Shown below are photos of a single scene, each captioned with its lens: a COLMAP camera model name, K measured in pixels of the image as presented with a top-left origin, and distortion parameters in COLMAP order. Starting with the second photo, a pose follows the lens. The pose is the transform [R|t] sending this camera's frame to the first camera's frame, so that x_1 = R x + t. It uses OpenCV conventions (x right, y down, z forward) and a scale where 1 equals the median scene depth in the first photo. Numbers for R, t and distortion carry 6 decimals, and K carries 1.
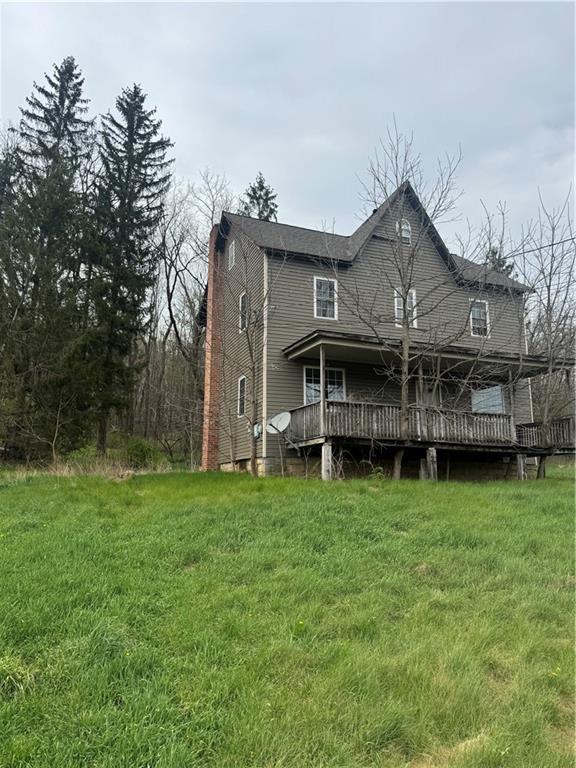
lens RADIAL K [[571.0, 0, 288.0], [0, 571.0, 384.0], [0, 0, 1]] dist [0.136446, -0.168188]
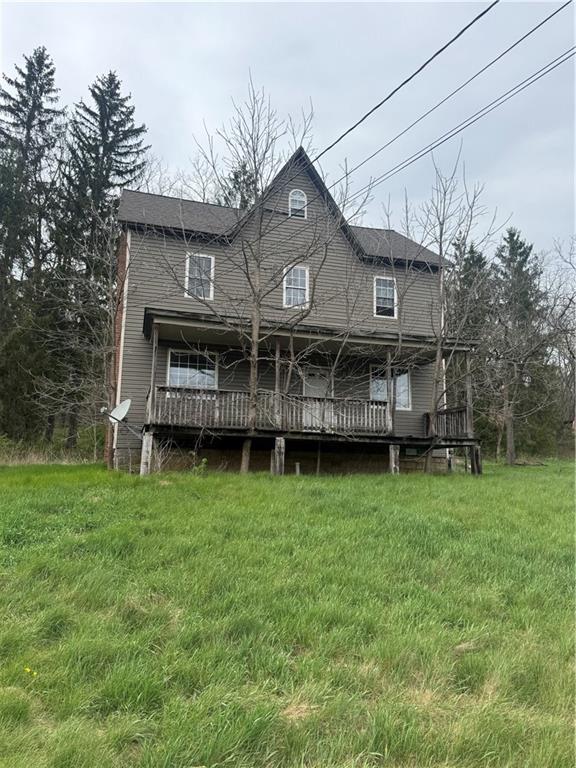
lens RADIAL K [[571.0, 0, 288.0], [0, 571.0, 384.0], [0, 0, 1]] dist [0.136446, -0.168188]
pose [[0.995139, -0.004057, -0.098402, 0.276297], [0.005096, 0.999934, 0.010314, 0.013693], [0.098353, -0.010765, 0.995093, 0.085032]]
